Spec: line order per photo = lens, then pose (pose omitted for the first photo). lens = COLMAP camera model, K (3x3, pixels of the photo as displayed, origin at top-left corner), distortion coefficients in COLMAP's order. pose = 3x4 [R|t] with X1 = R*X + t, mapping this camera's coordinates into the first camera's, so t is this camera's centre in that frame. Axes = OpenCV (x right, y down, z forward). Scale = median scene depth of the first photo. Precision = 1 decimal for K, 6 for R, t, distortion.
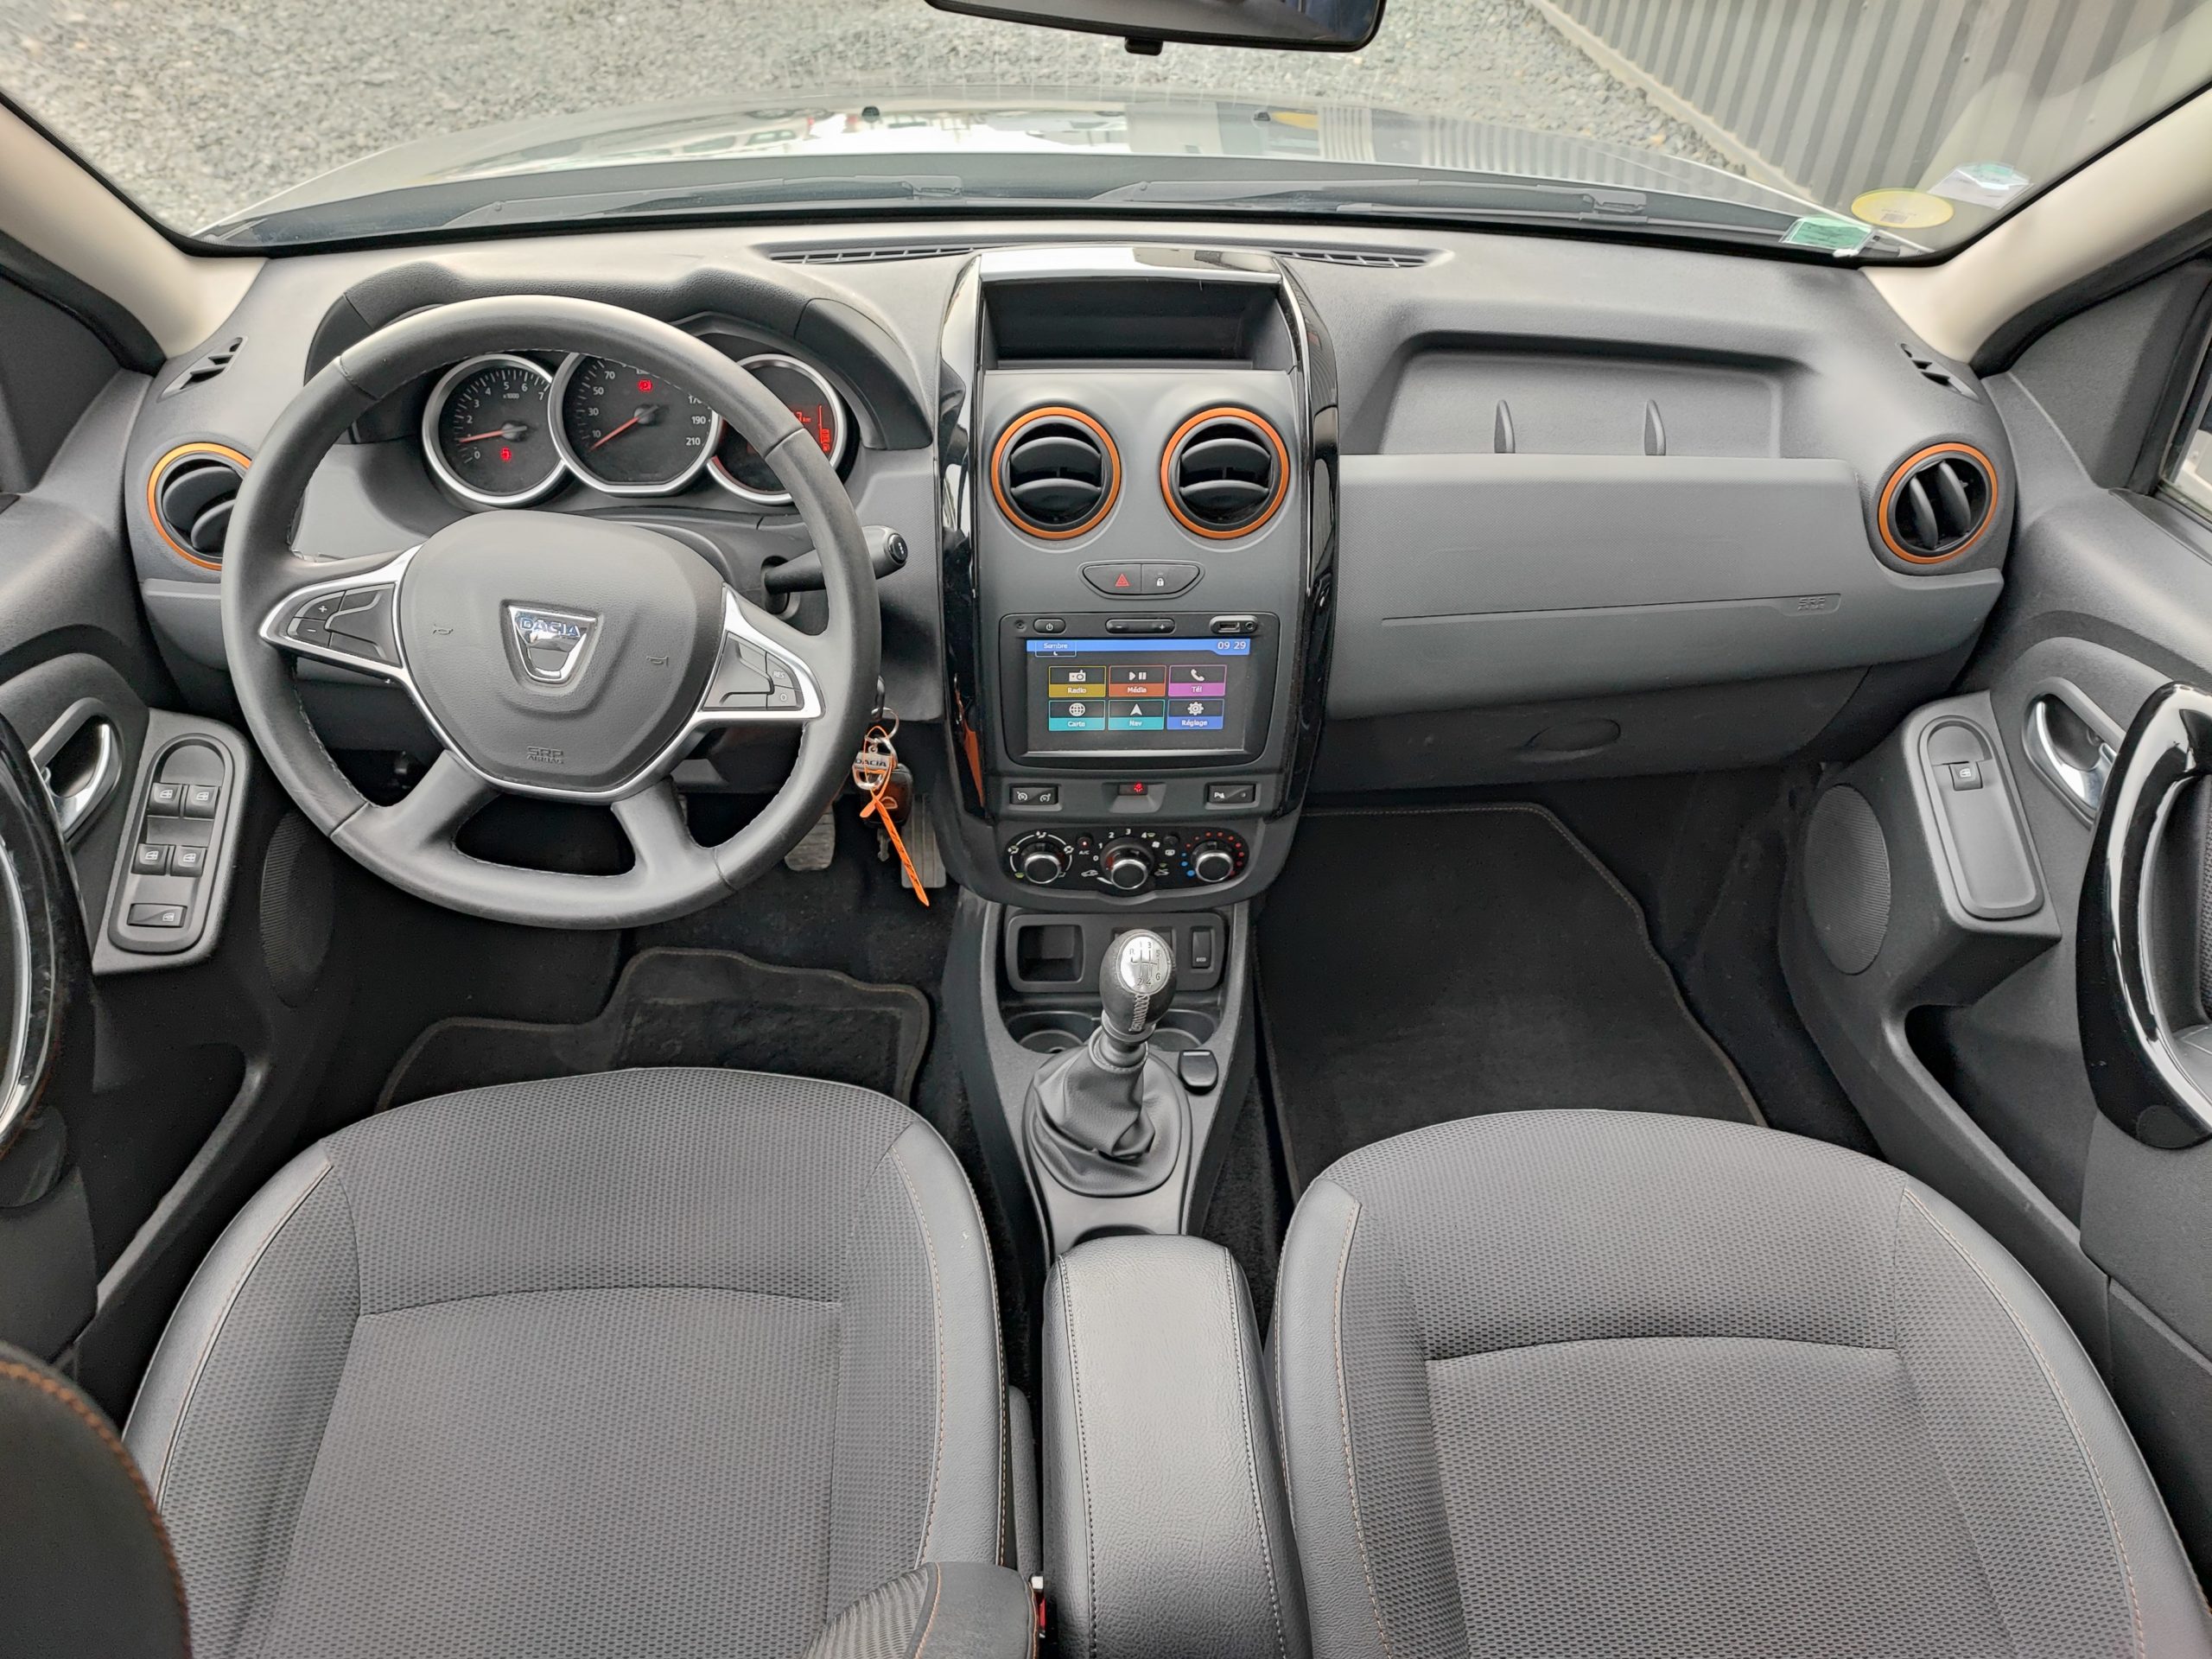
lens RADIAL K [[1575.4, 0, 1095.7], [0, 1575.4, 844.0], [0, 0, 1]] dist [0.070122, -0.081879]
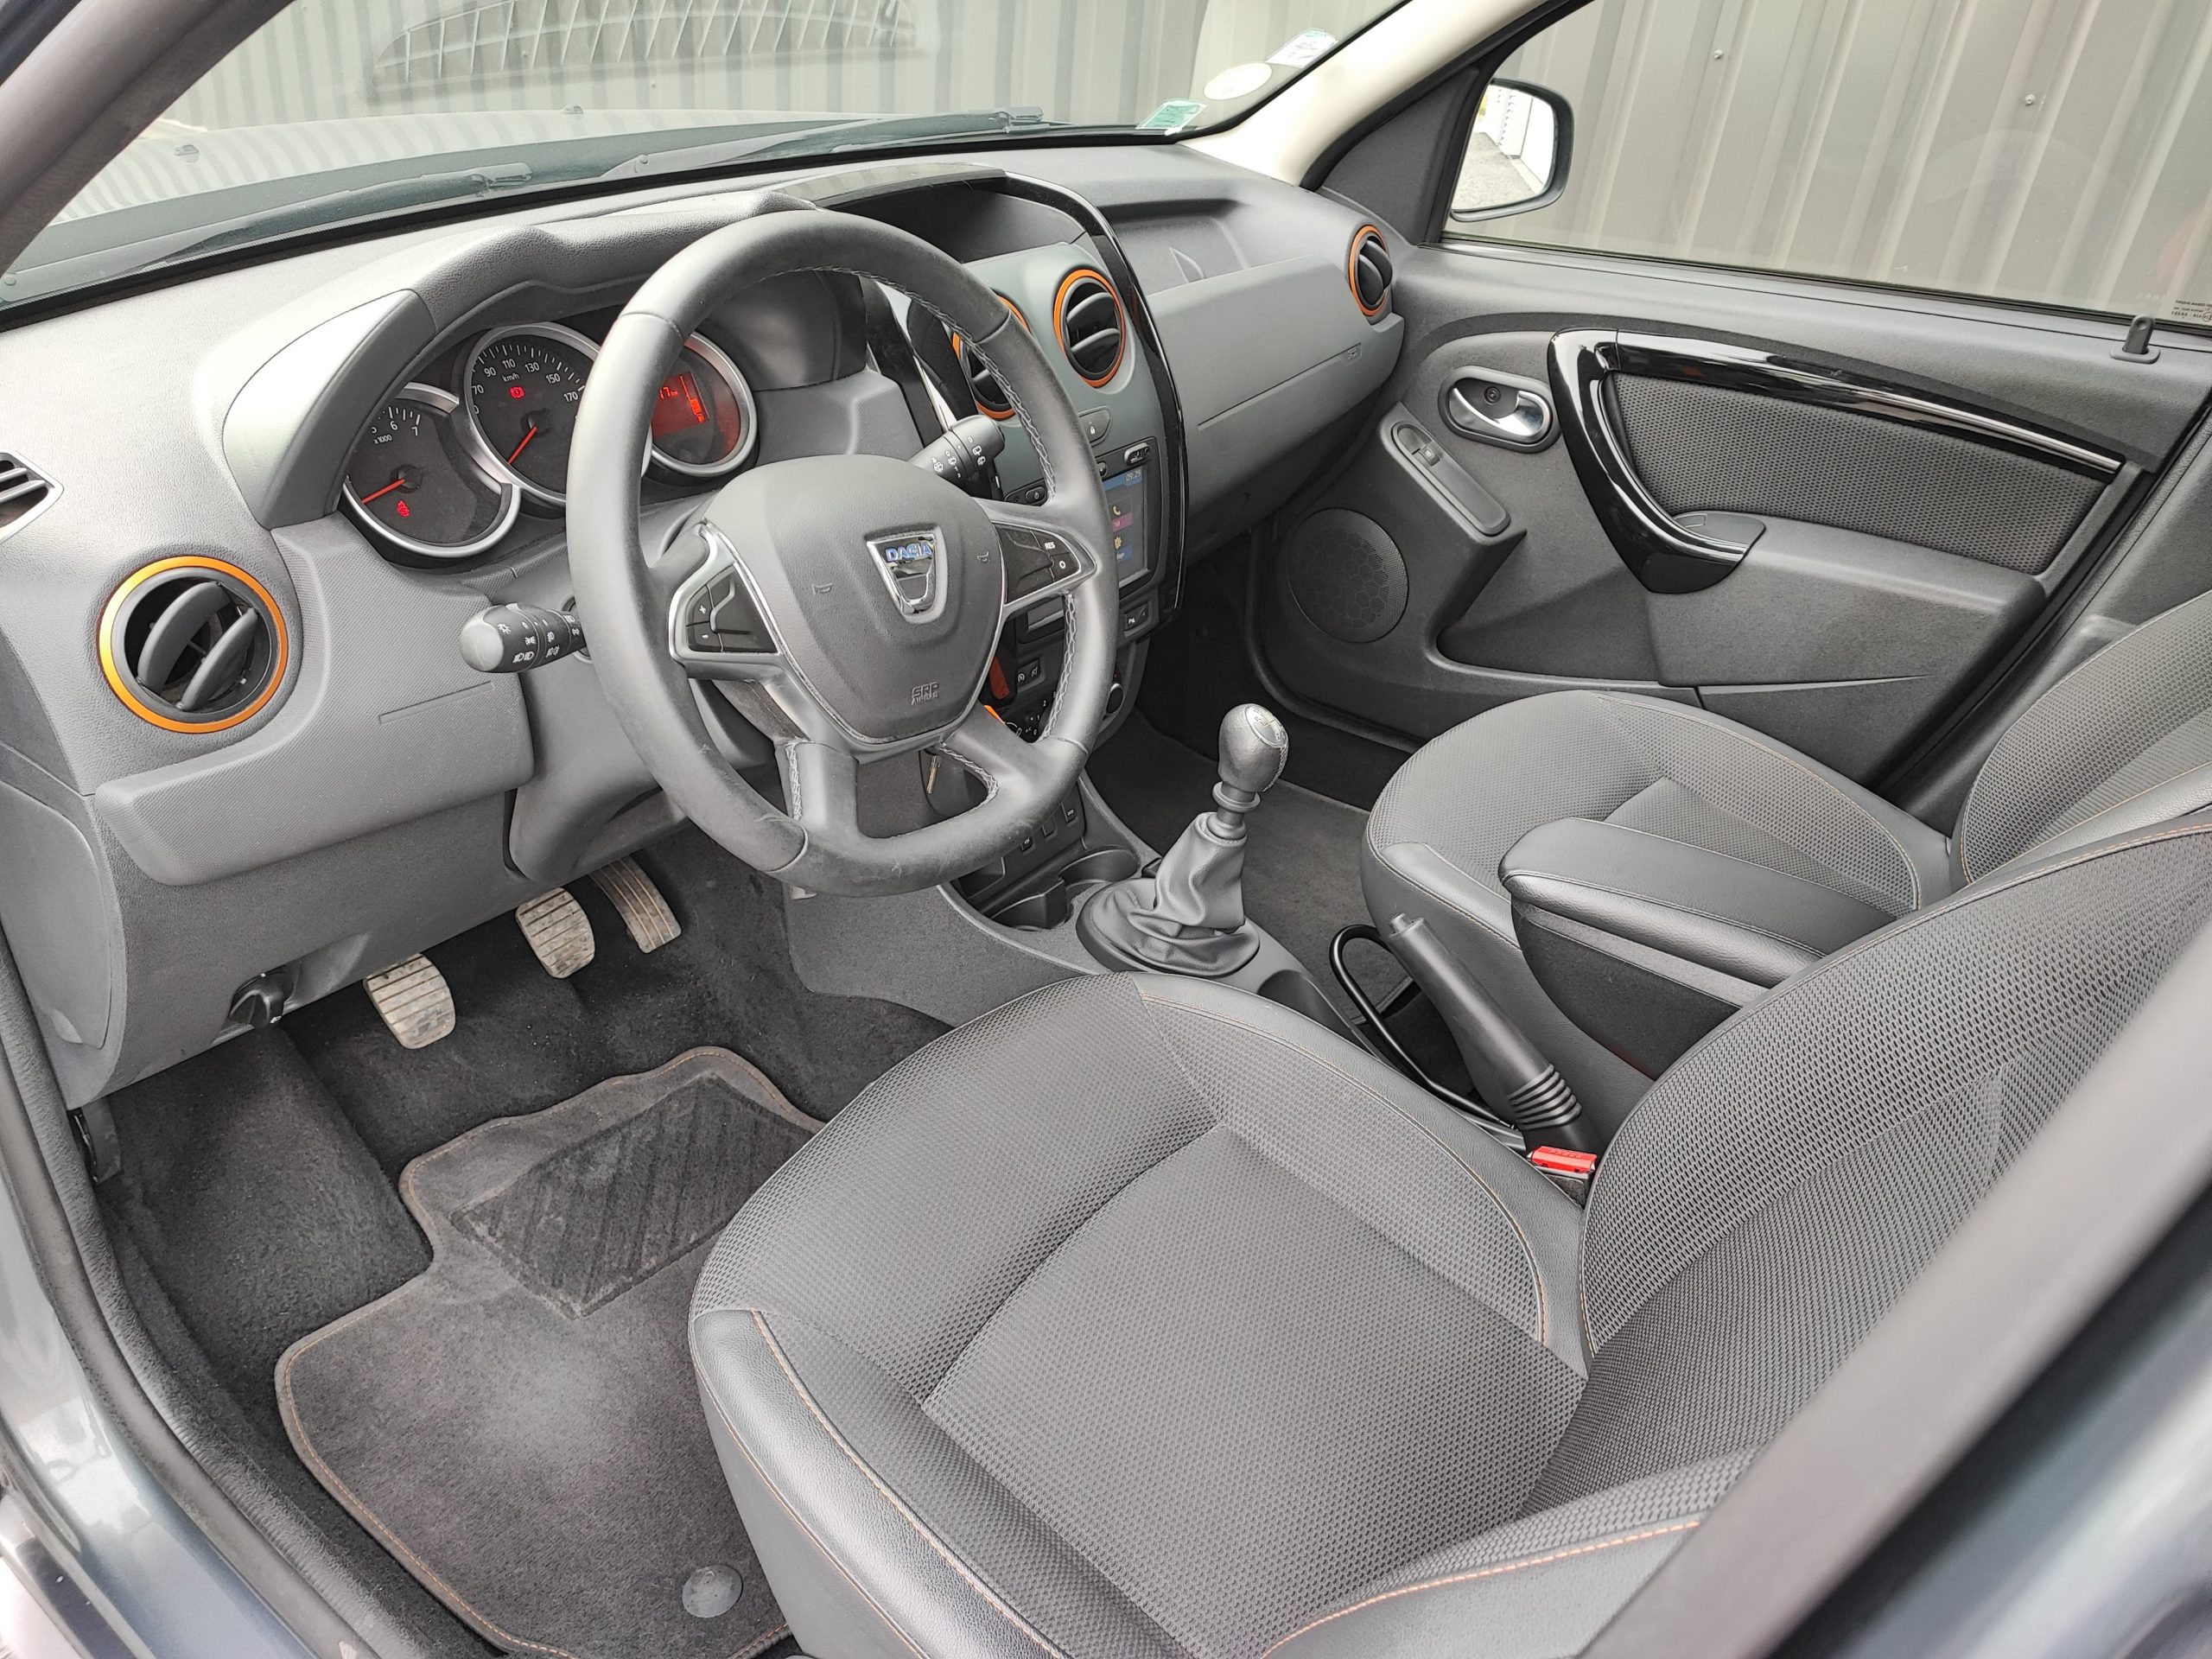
lens RADIAL K [[1575.4, 0, 1095.7], [0, 1575.4, 844.0], [0, 0, 1]] dist [0.070122, -0.081879]
pose [[0.643859, -0.402217, 0.650898, -0.745093], [0.436062, 0.891907, 0.119800, -0.035149], [-0.628726, 0.206697, 0.749653, 0.201211]]
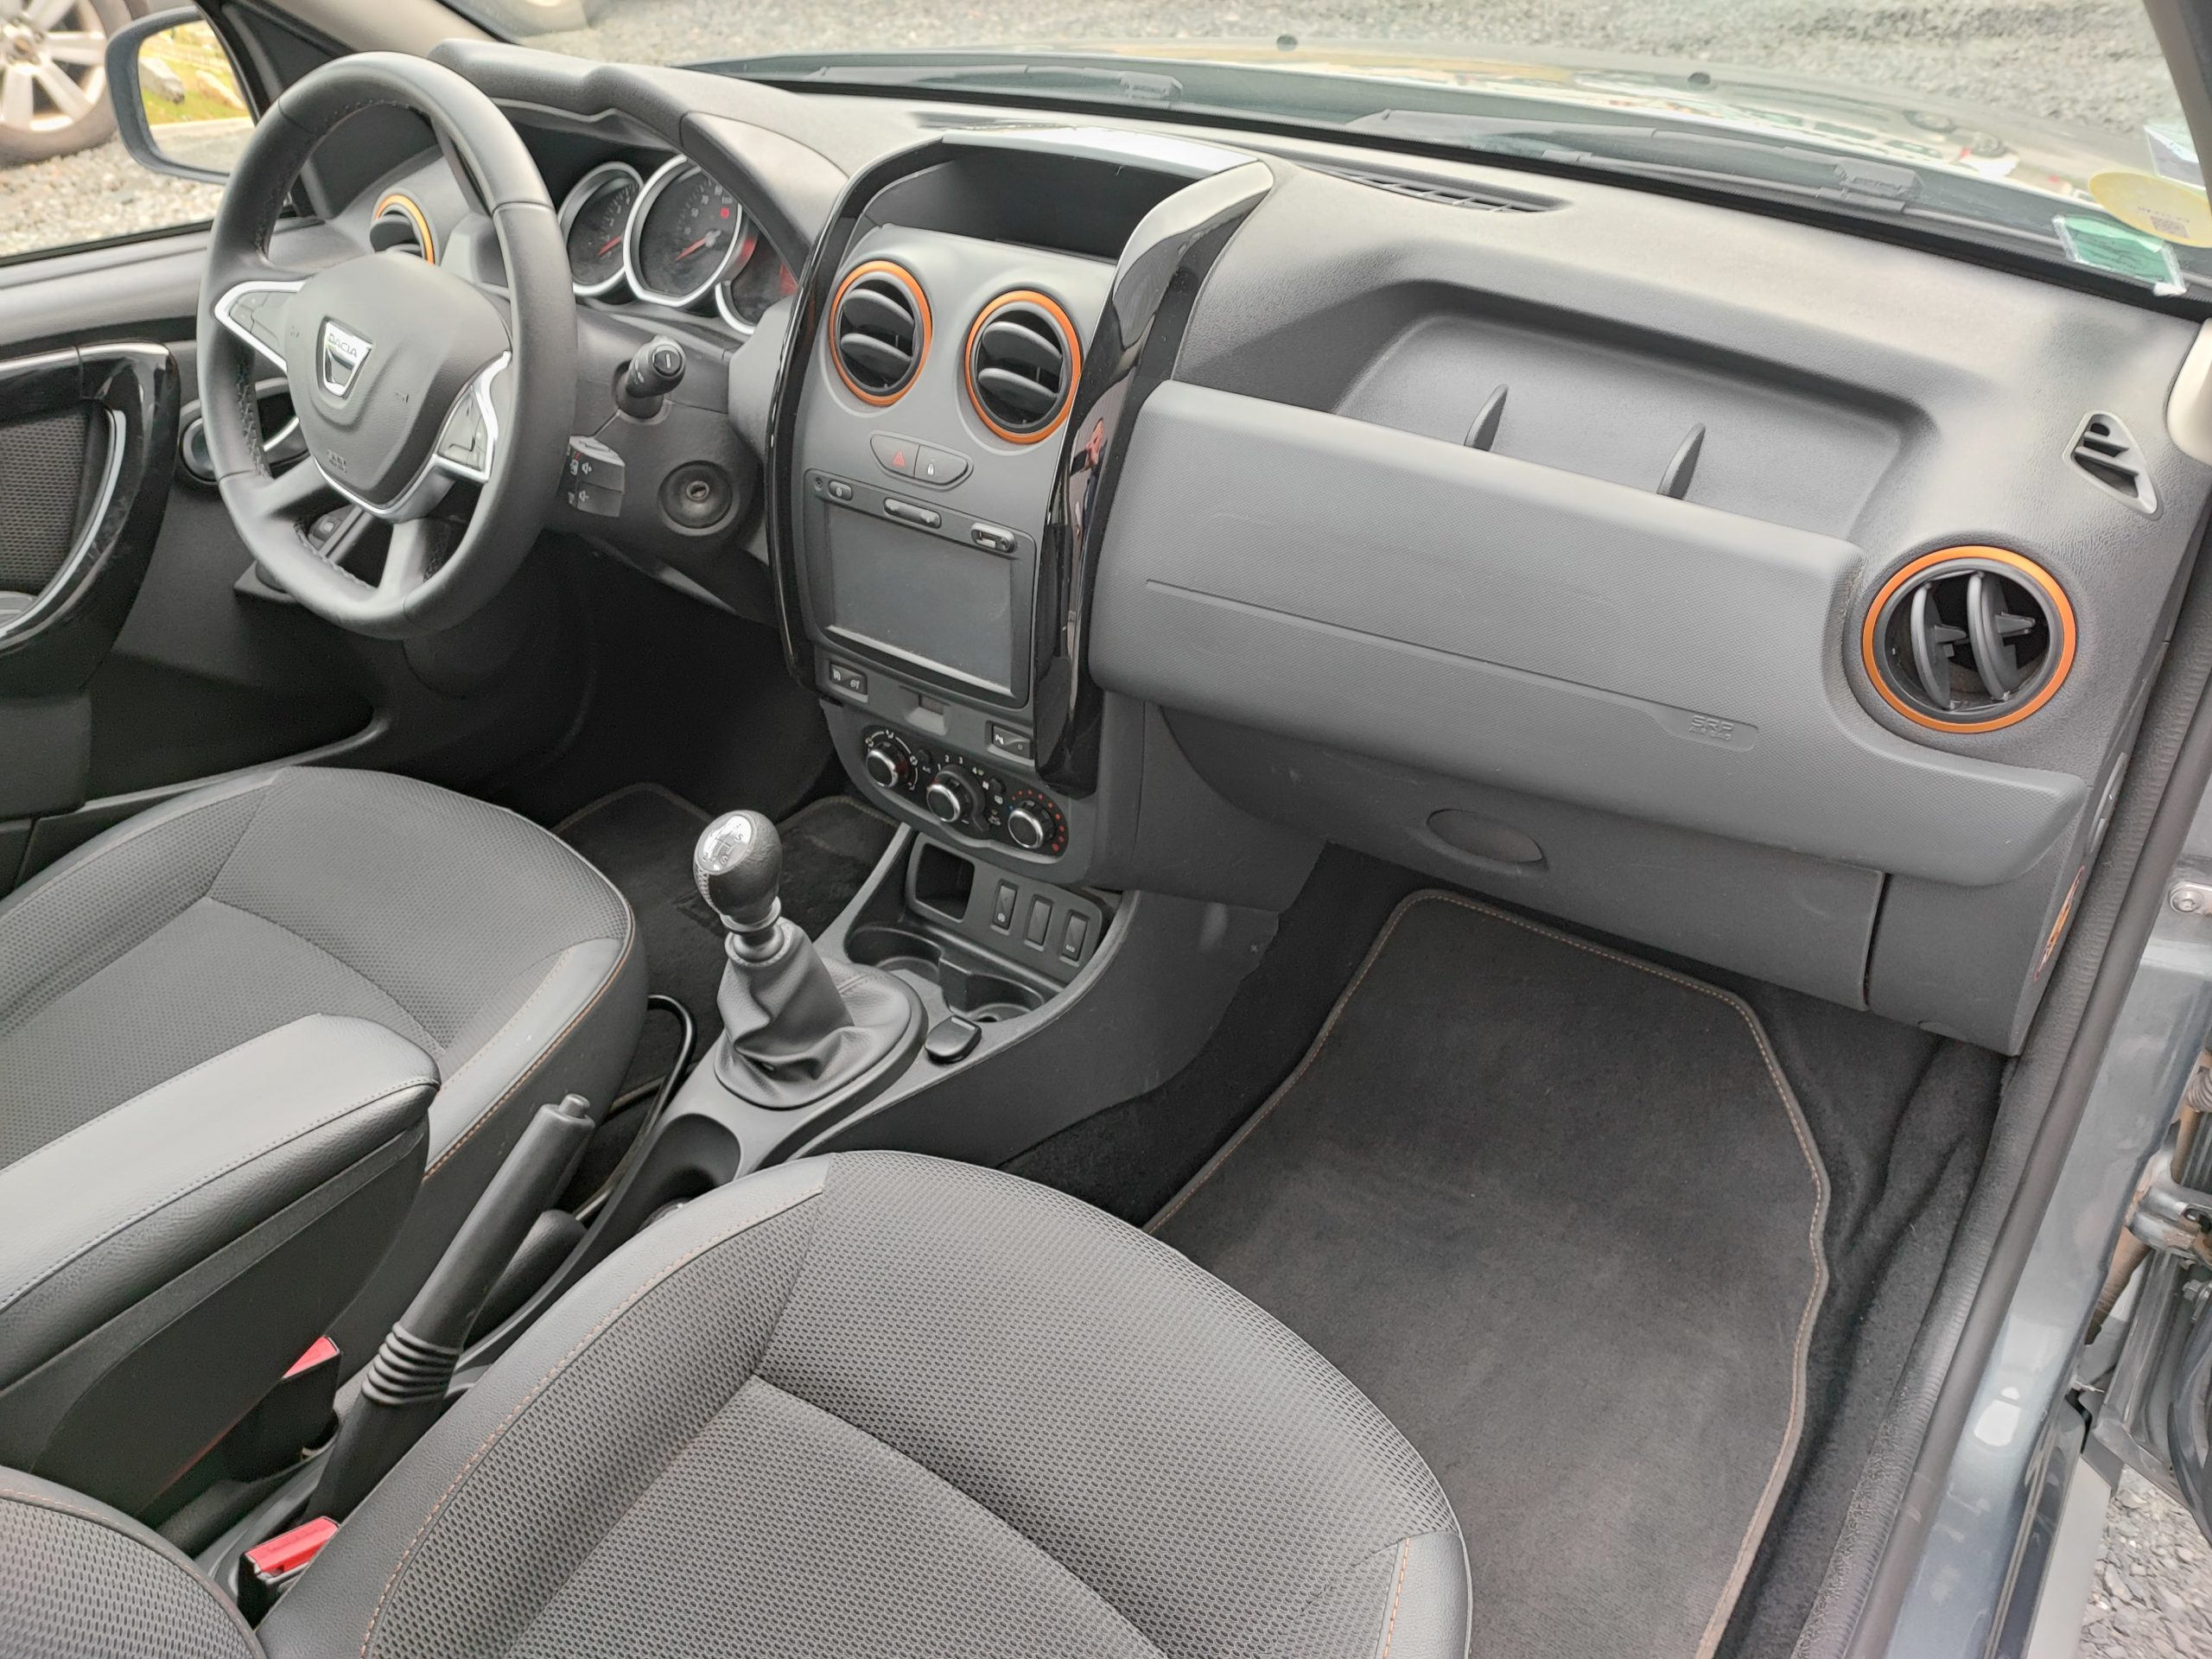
lens RADIAL K [[1600.8, 0, 1106.0], [0, 1600.8, 829.5], [0, 0, 1]] dist [0.069463, -0.095232]
pose [[0.773334, 0.327737, -0.542719, 0.637058], [-0.351932, 0.933936, 0.062509, -0.061306], [0.527351, 0.142659, 0.837585, 0.286617]]
